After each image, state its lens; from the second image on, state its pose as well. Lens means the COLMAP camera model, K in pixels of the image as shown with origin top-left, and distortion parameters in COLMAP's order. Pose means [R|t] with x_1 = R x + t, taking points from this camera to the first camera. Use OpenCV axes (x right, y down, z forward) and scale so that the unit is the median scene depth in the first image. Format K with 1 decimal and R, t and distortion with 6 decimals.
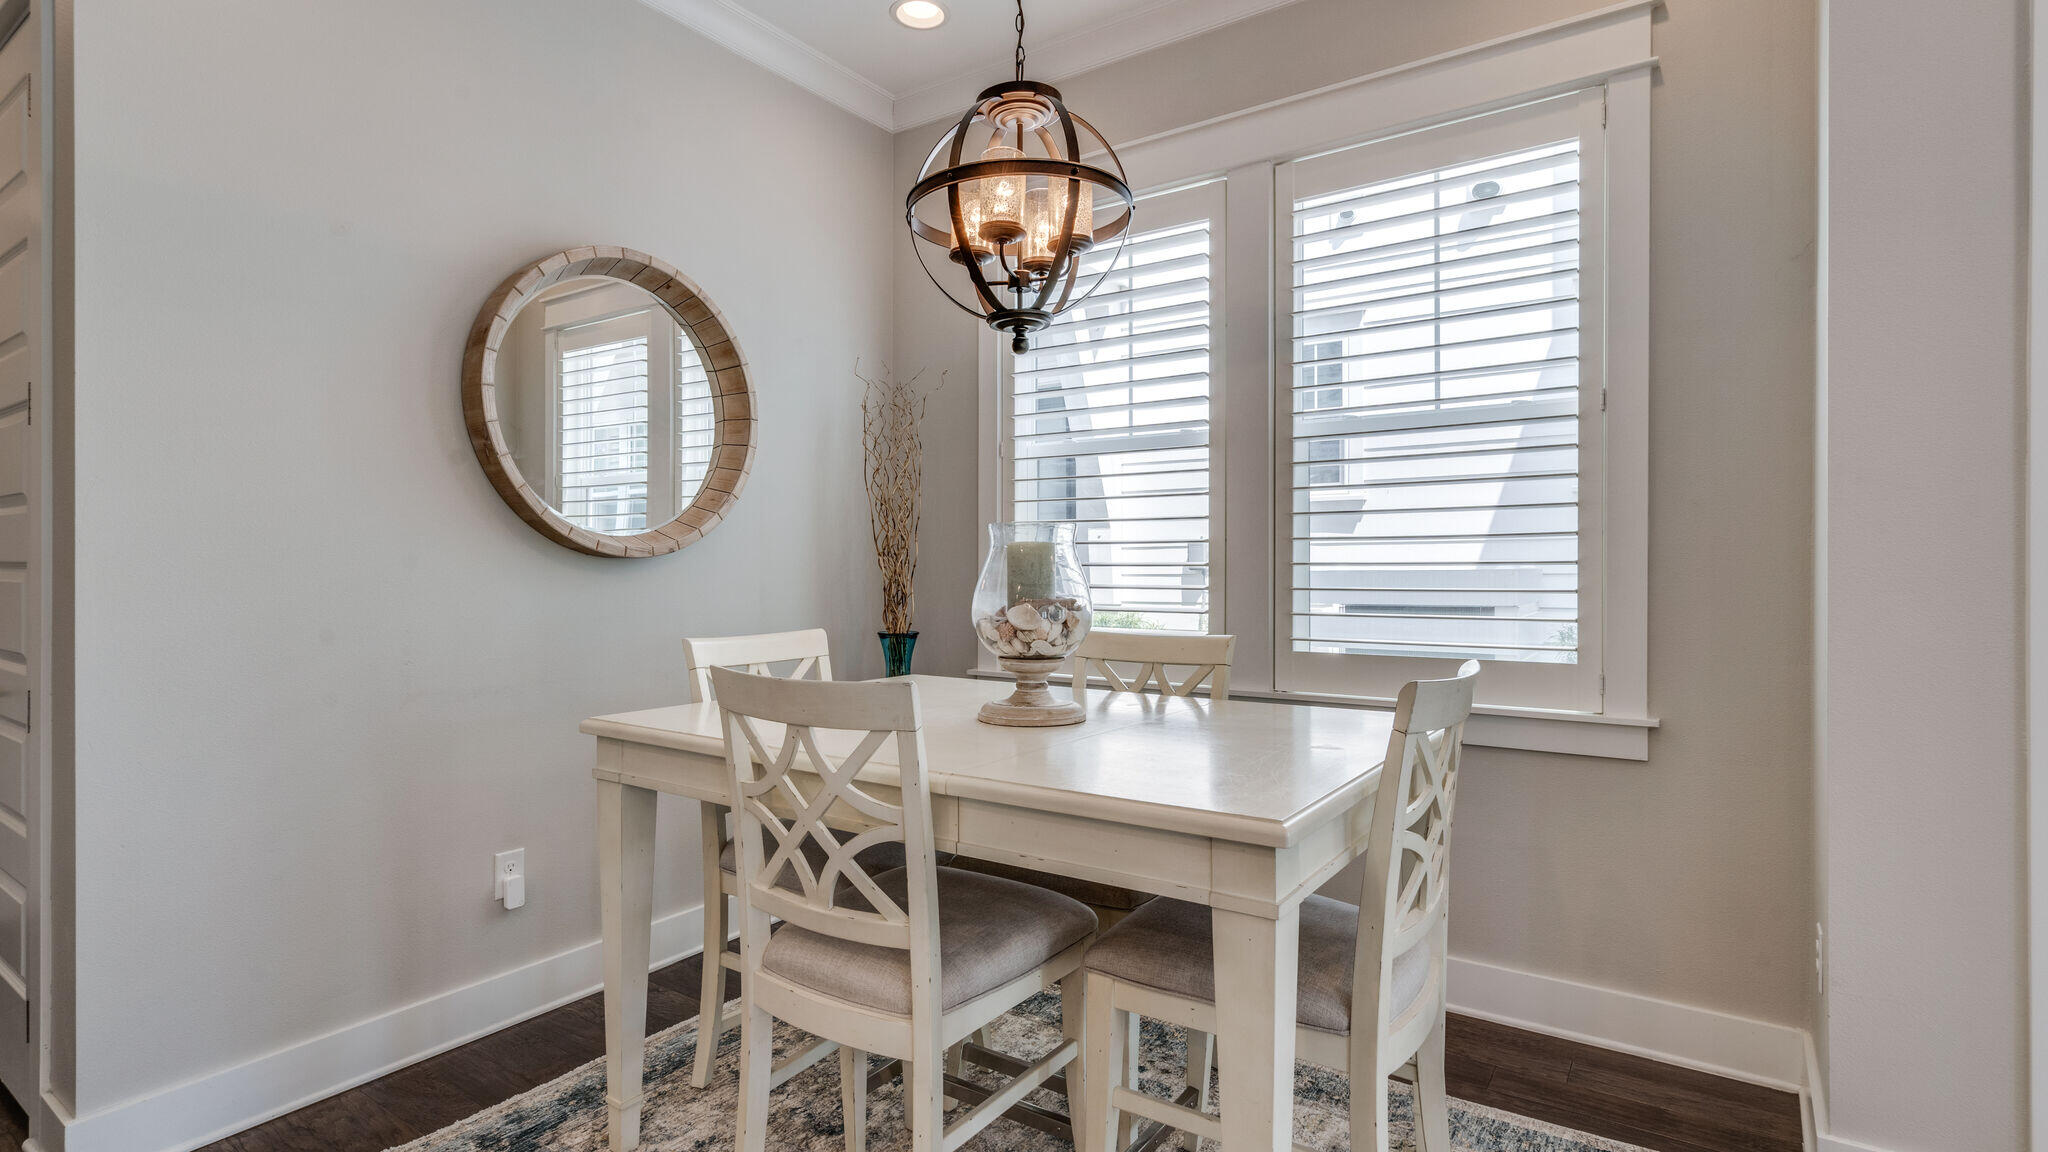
lens RADIAL K [[1071.8, 0, 1022.7], [0, 1071.8, 558.0], [0, 0, 1]] dist [-0.002330, -0.000291]
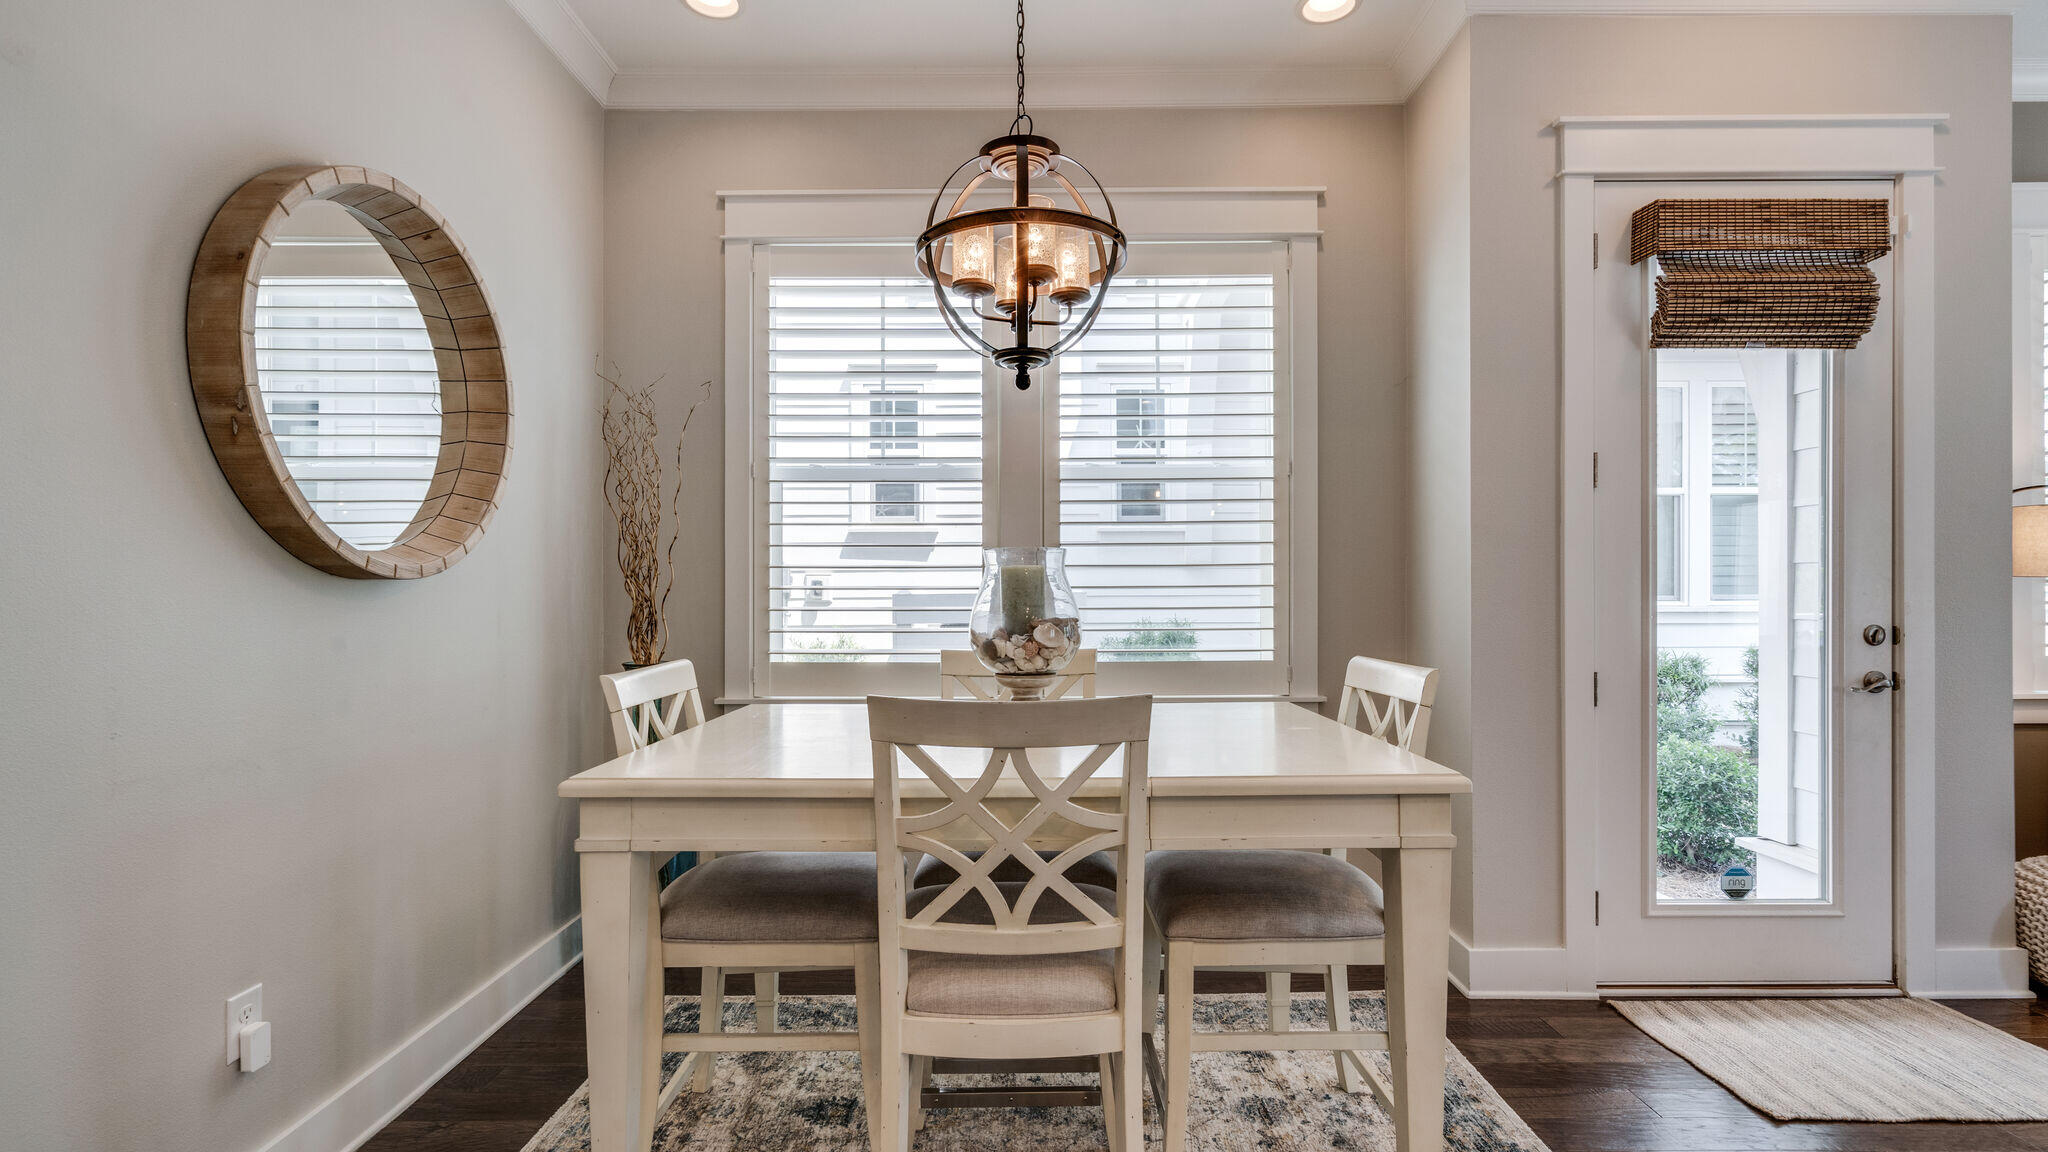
lens RADIAL K [[1015.5, 0, 1024.0], [0, 1015.5, 576.0], [0, 0, 1]] dist [-0.005914, -0.000177]
pose [[0.793523, 0.006803, 0.608502, -0.537974], [-0.002276, 0.999964, -0.008212, 0.003018], [-0.608536, 0.005132, 0.793510, 0.171417]]
